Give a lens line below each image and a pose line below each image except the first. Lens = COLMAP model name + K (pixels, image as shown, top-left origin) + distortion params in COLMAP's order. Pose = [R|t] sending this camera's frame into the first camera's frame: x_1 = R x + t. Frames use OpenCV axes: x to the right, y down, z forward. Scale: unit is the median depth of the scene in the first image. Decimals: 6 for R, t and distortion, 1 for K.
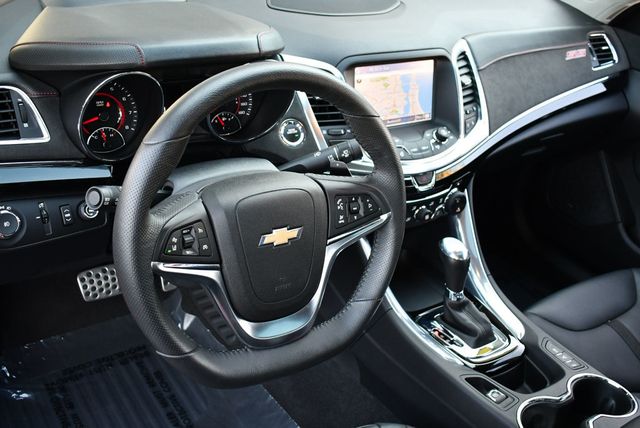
lens RADIAL K [[738.3, 0, 320.0], [0, 738.3, 214.0], [0, 0, 1]] dist [-0.077999, -0.012498]
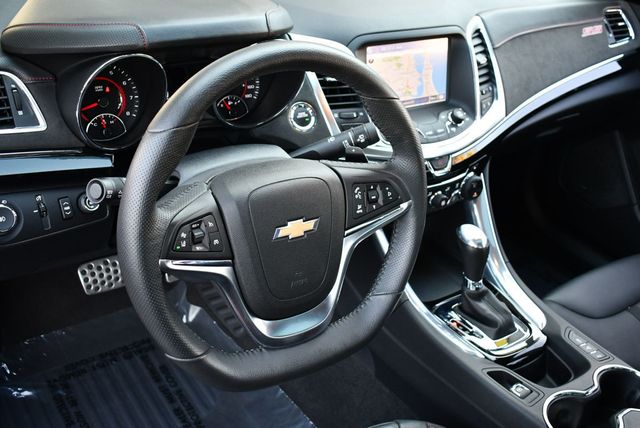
lens RADIAL K [[738.3, 0, 320.0], [0, 738.3, 214.0], [0, 0, 1]] dist [-0.077999, -0.012498]
pose [[0.999910, -0.013182, 0.002466, -0.017868], [0.013115, 0.999597, 0.025167, -0.008172], [-0.002797, -0.025133, 0.999680, 0.046987]]
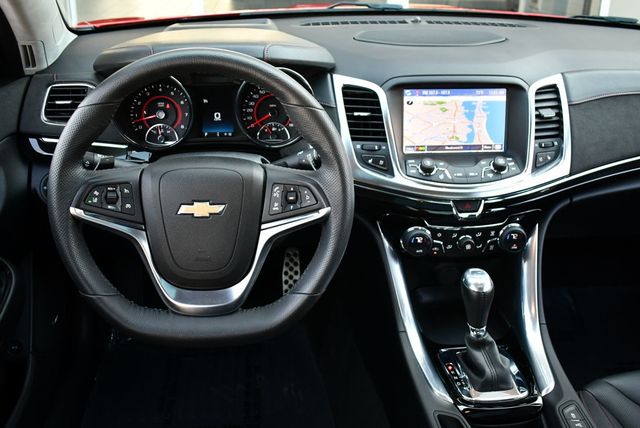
lens RADIAL K [[656.2, 0, 320.0], [0, 656.2, 214.0], [0, 0, 1]] dist [-0.090028, 0.004357]
pose [[0.865006, 0.098841, -0.491931, 0.406820], [-0.156452, 0.984659, -0.077261, 0.060039], [0.476747, 0.143795, 0.867199, 0.180367]]
